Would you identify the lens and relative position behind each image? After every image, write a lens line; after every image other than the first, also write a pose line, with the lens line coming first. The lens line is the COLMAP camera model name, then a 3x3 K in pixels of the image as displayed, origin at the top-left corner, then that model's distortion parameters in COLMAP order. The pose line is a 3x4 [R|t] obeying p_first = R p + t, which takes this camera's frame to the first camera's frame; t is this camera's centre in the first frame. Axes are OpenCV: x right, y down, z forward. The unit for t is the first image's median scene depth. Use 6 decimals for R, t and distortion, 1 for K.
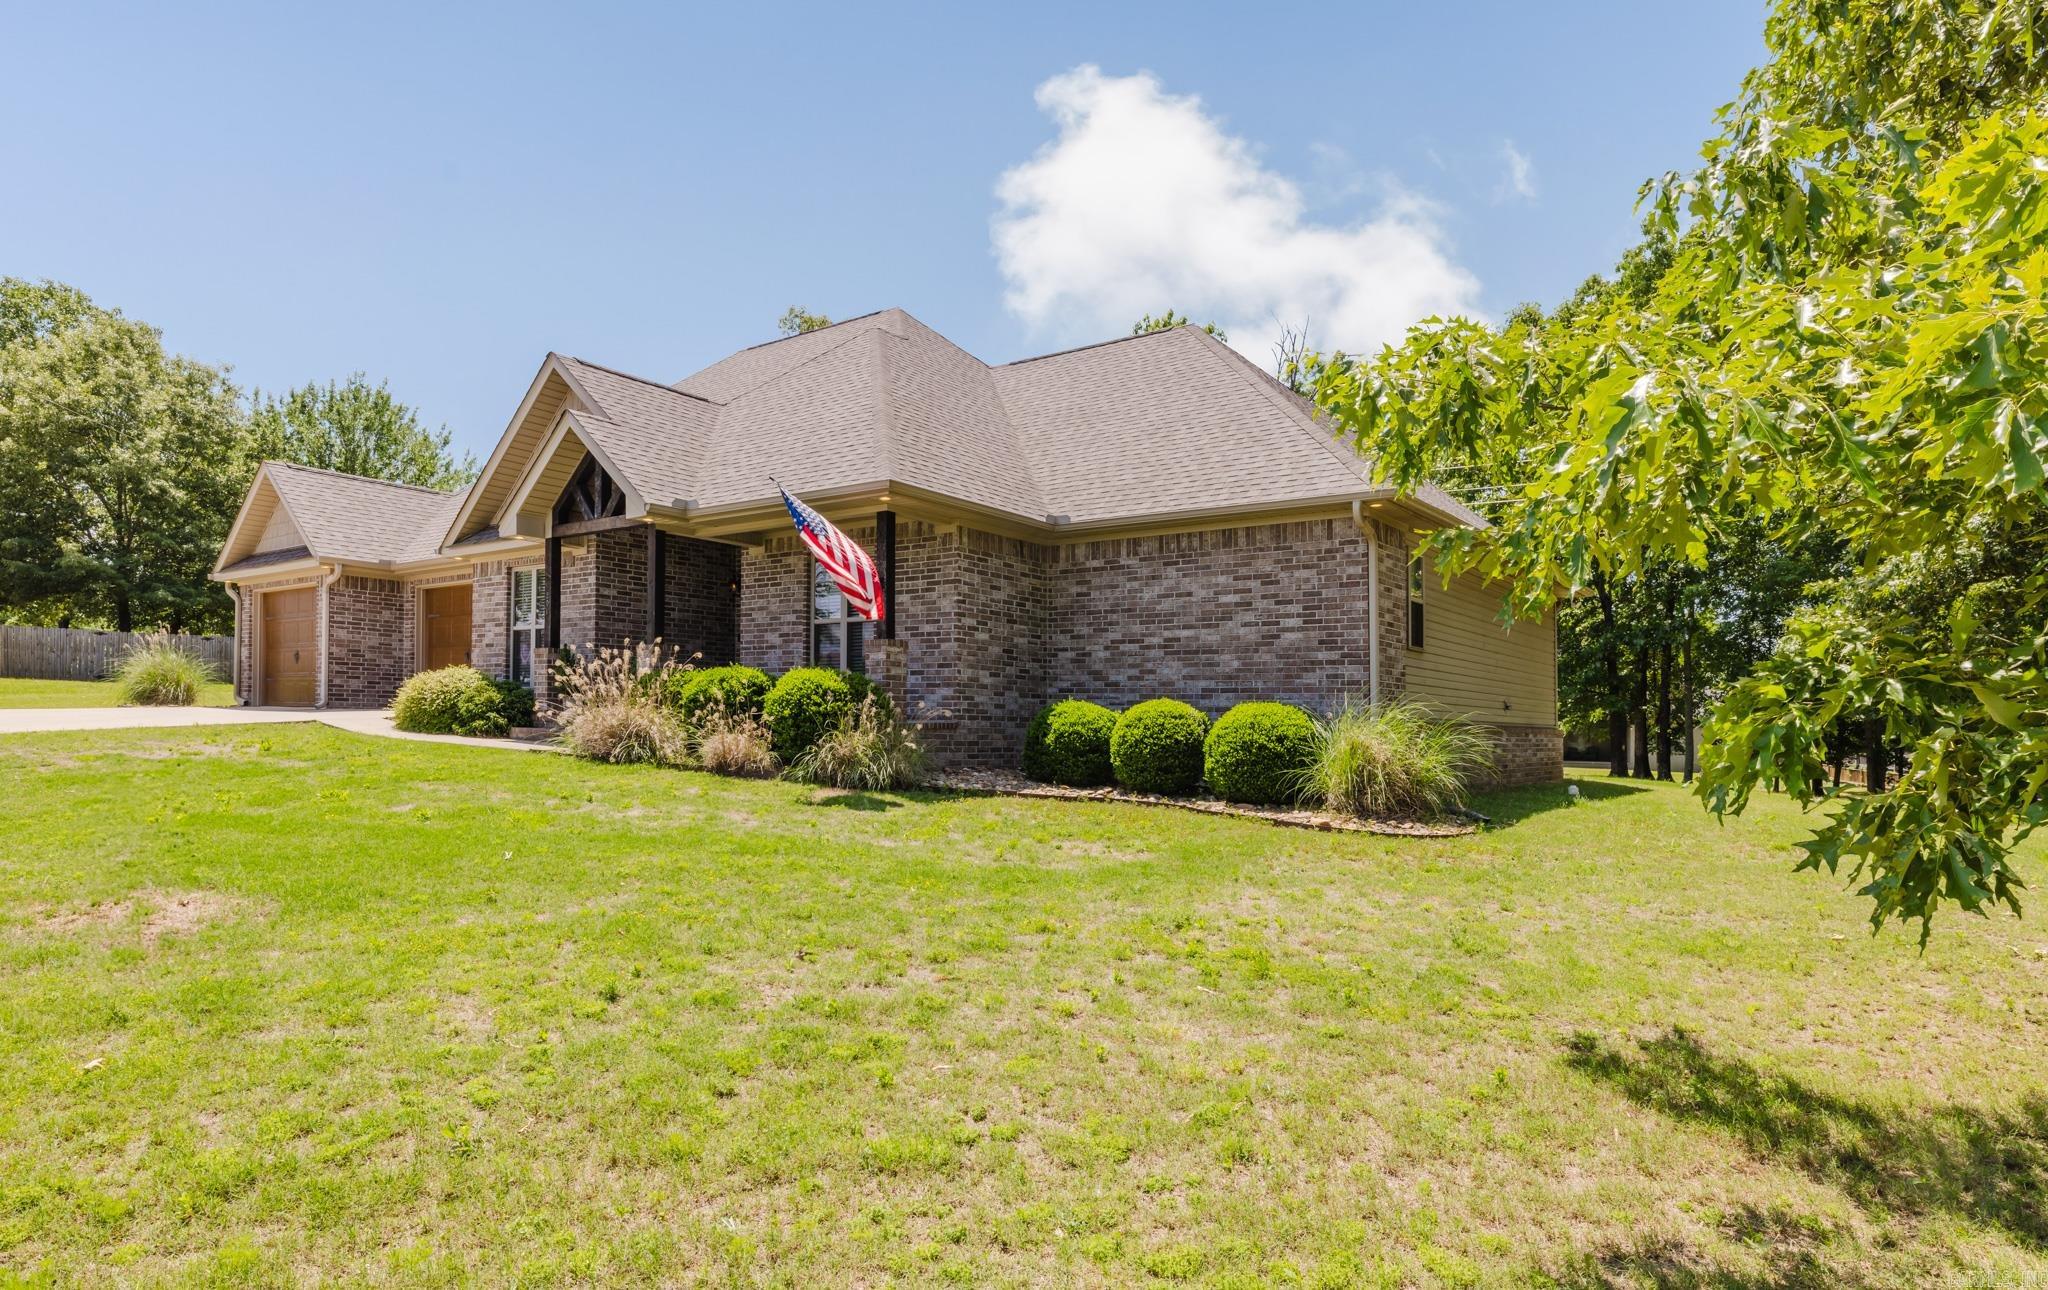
lens RADIAL K [[1180.2, 0, 1015.3], [0, 1180.2, 658.5], [0, 0, 1]] dist [-0.005490, -0.000431]
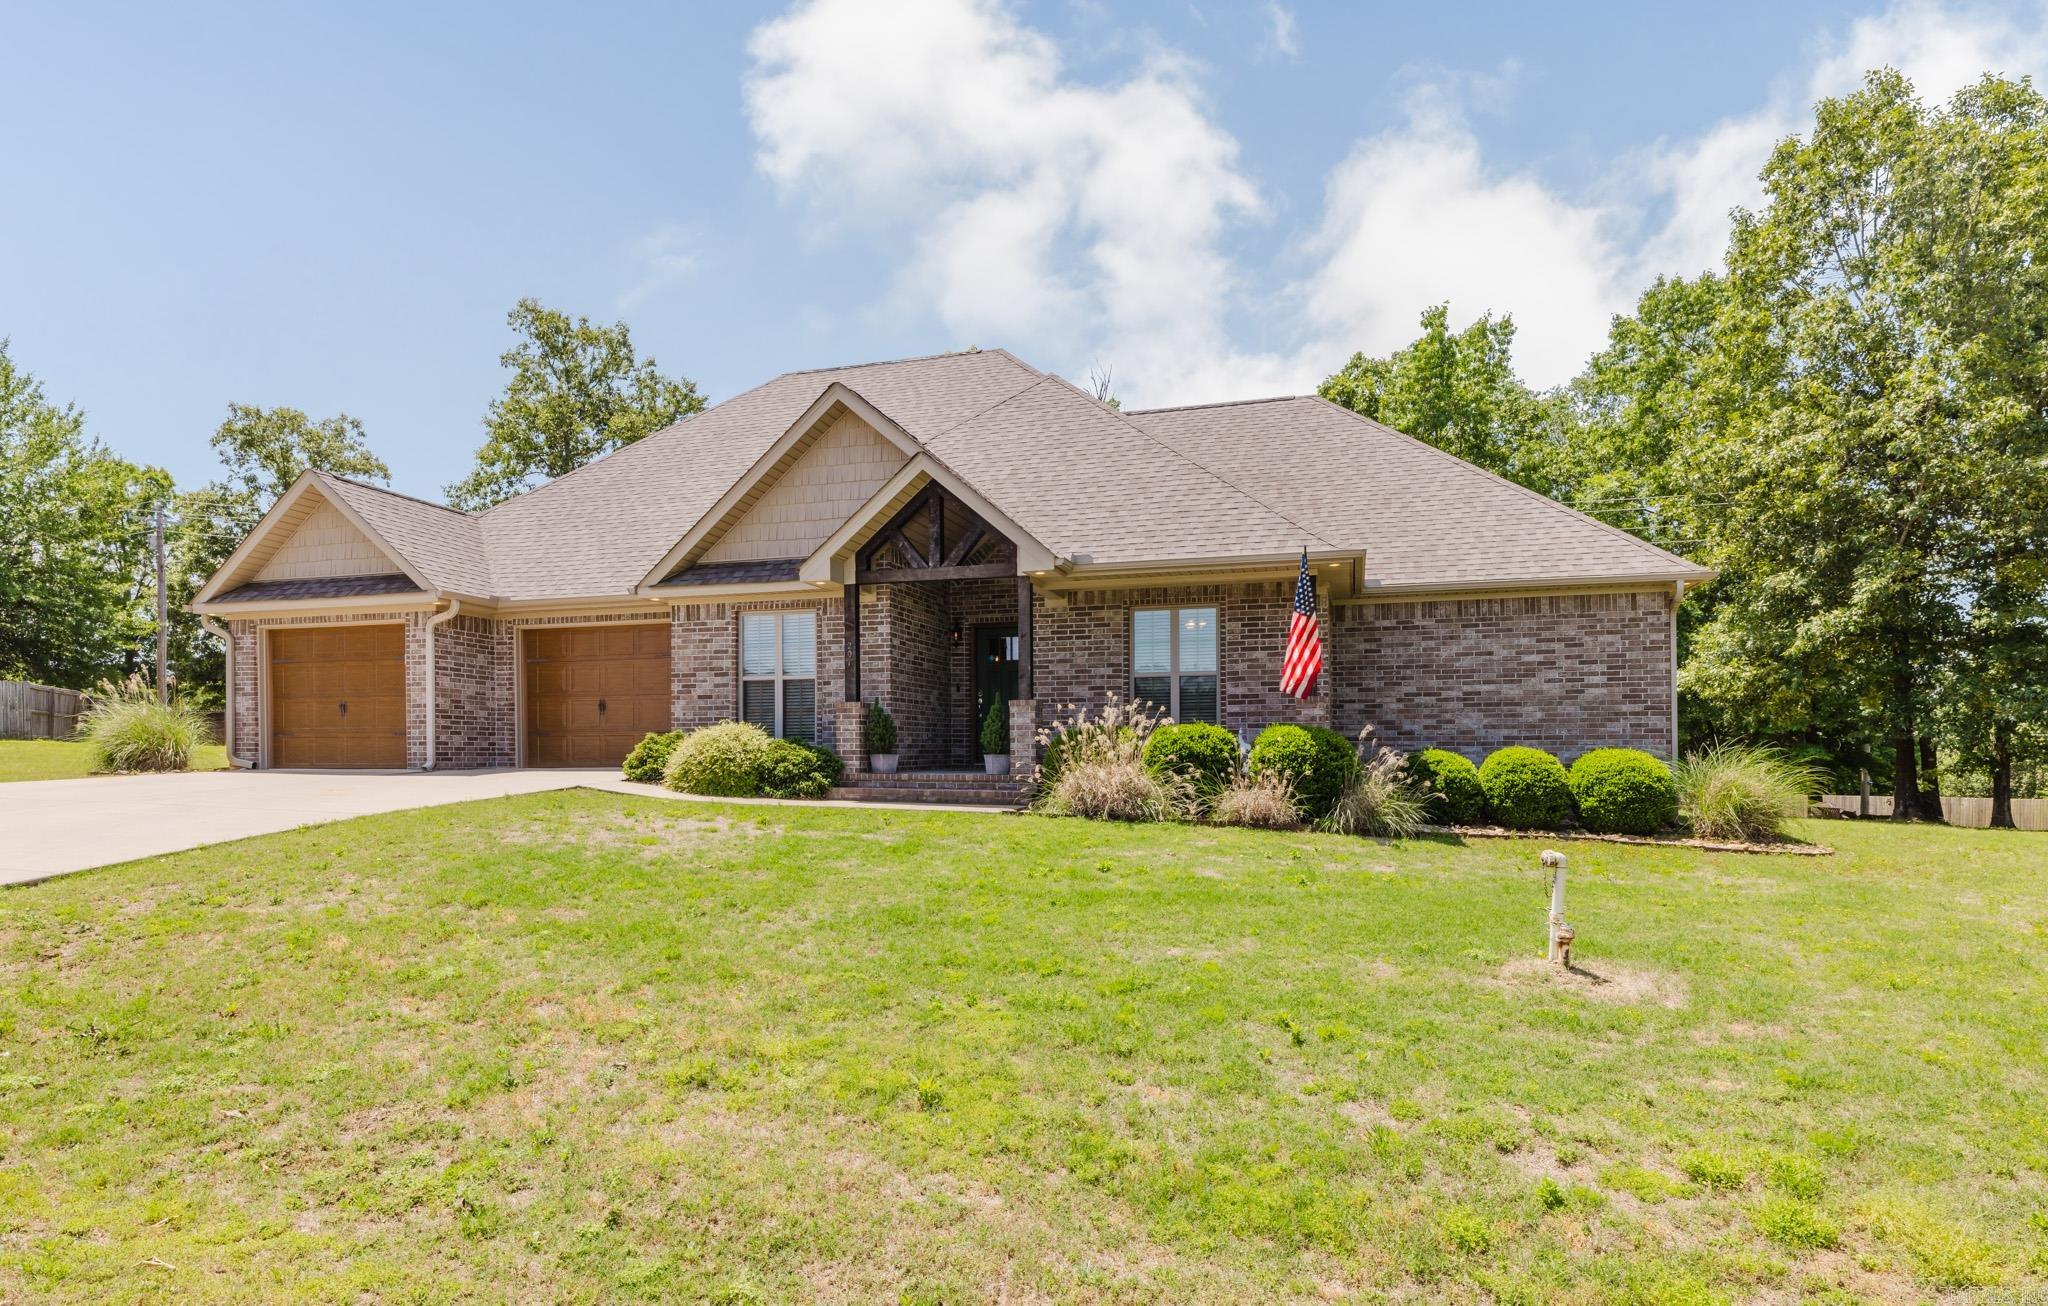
lens RADIAL K [[1209.0, 0, 993.1], [0, 1209.0, 727.7], [0, 0, 1]] dist [0.004746, -0.001689]
pose [[0.941275, -0.013708, 0.337364, -0.696086], [0.002341, 0.999416, 0.034077, -0.023709], [-0.337634, -0.031286, 0.940757, 0.063507]]
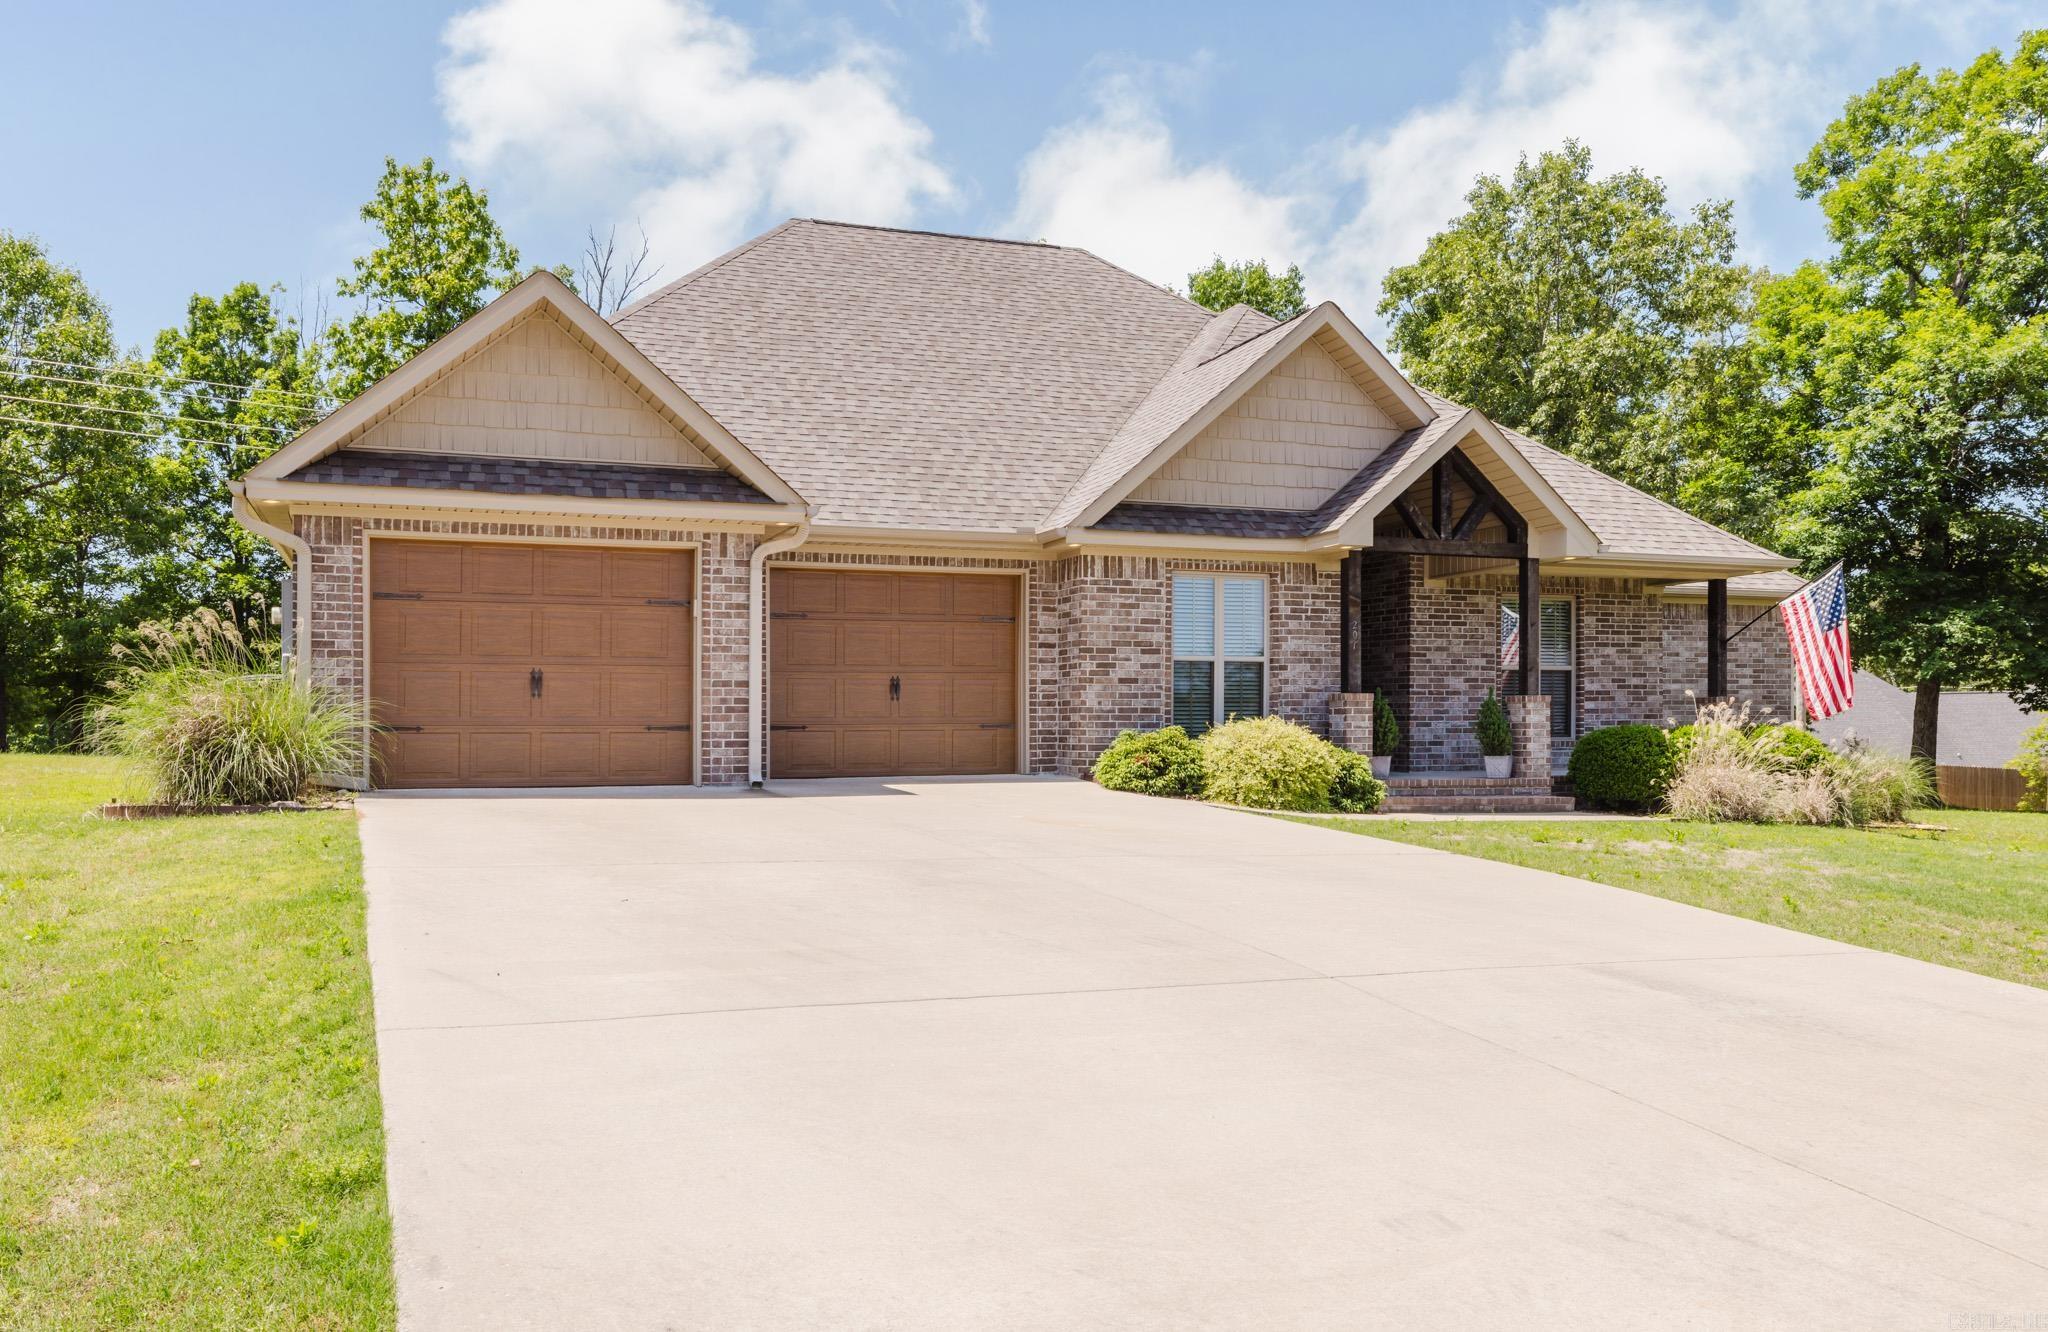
lens RADIAL K [[1529.1, 0, 990.4], [0, 1529.1, 686.7], [0, 0, 1]] dist [0.022101, -0.001638]
pose [[0.532571, 0.003226, 0.846379, -1.556784], [-0.031678, 0.999368, 0.016124, -0.024595], [-0.845792, -0.035398, 0.532337, 0.755690]]
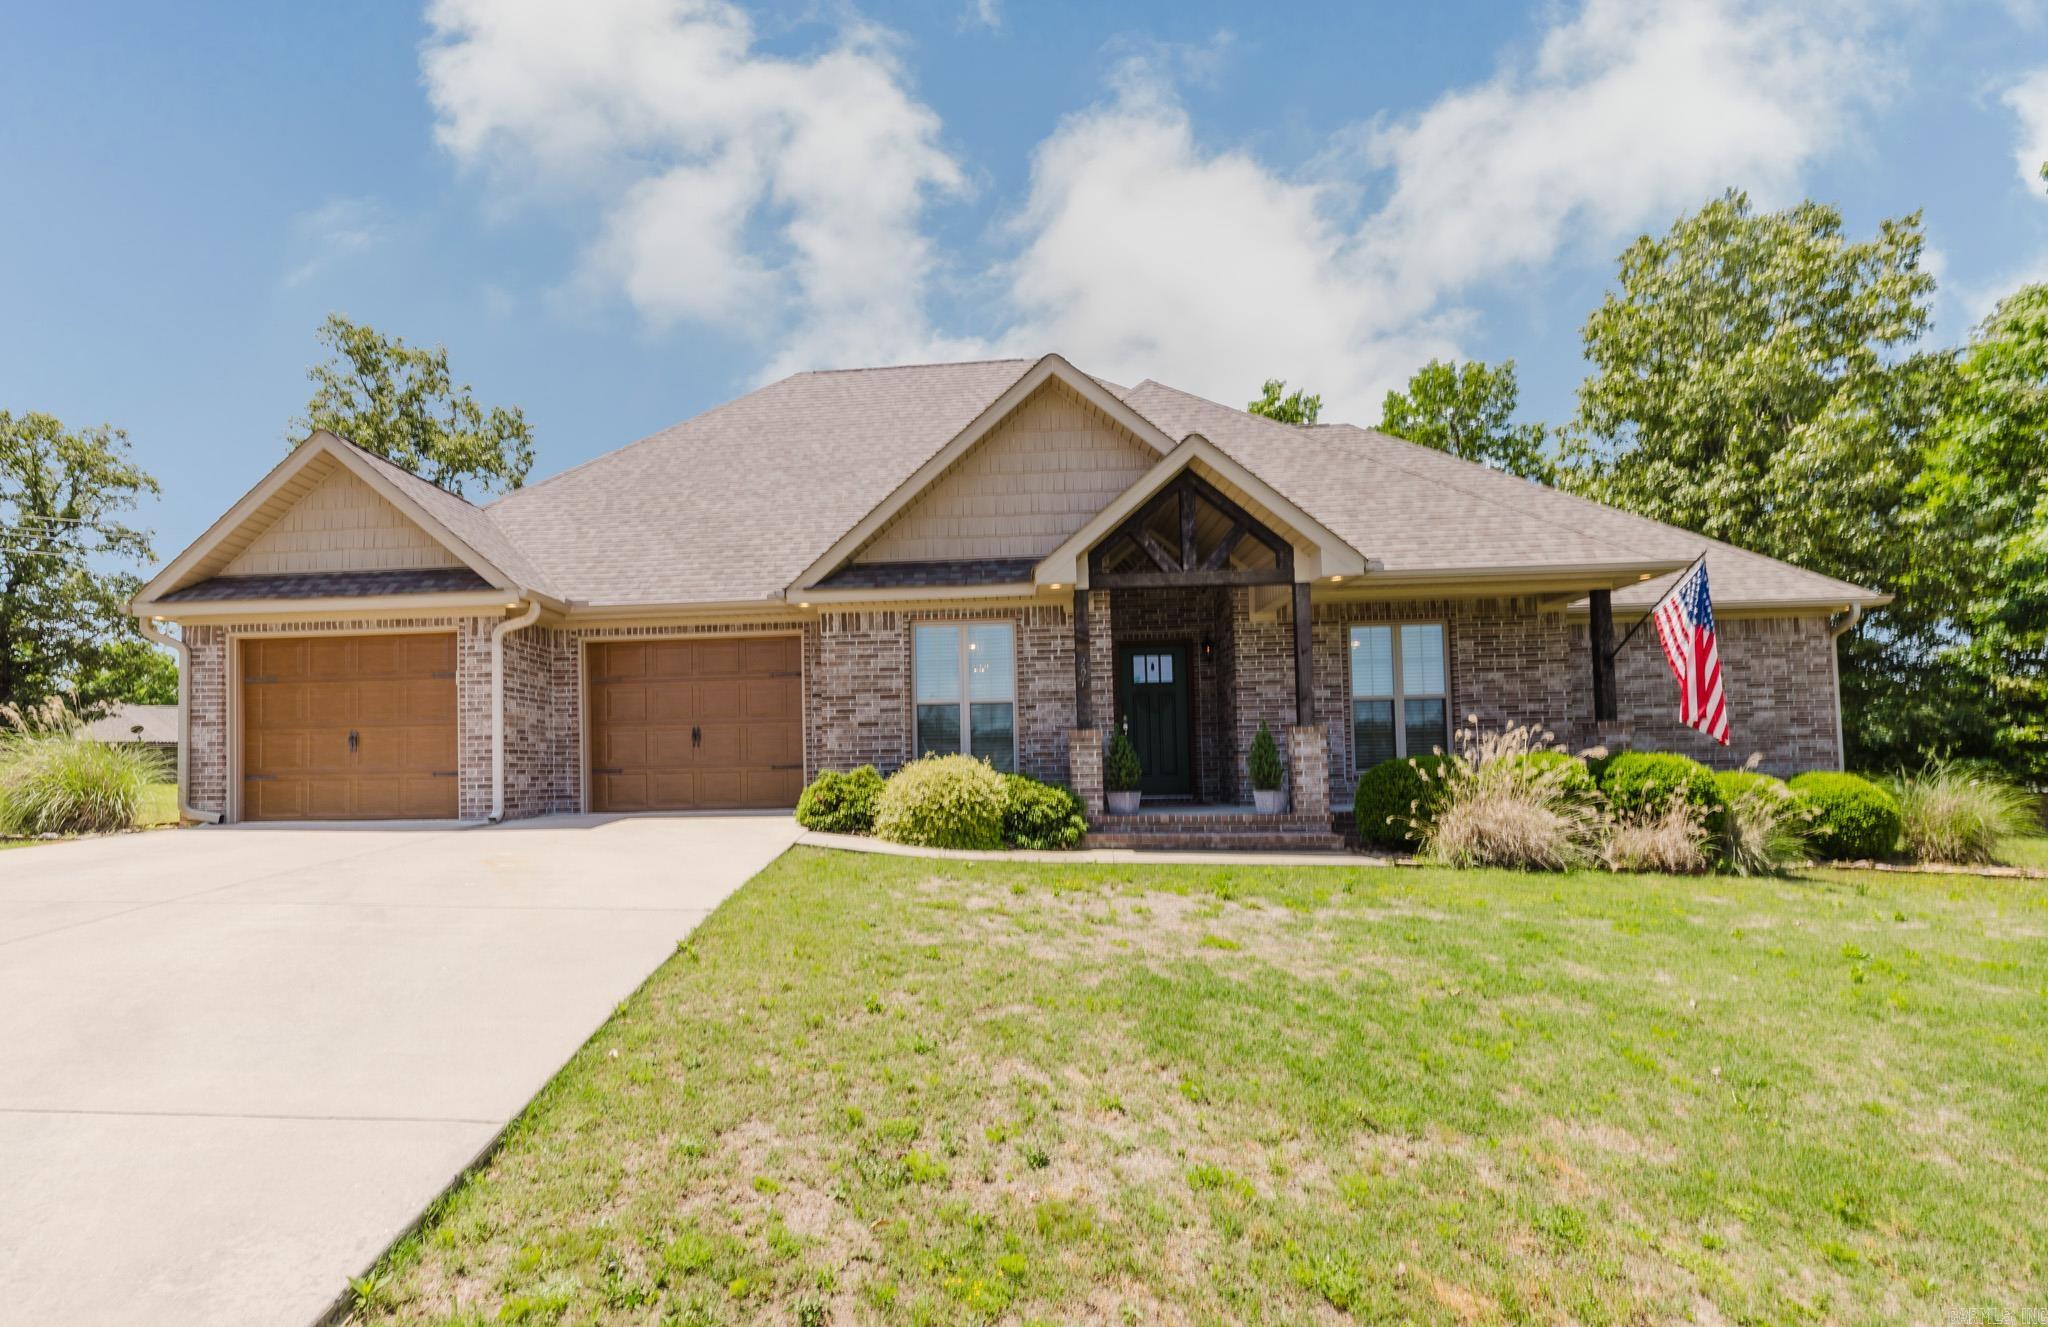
lens RADIAL K [[1059.4, 0, 922.2], [0, 1059.4, 698.5], [0, 0, 1]] dist [-0.003798, 0.002577]
pose [[0.845893, 0.002888, 0.533345, -0.977146], [0.004996, 0.999899, -0.013337, -0.023383], [-0.533329, 0.013946, 0.845793, 0.524524]]
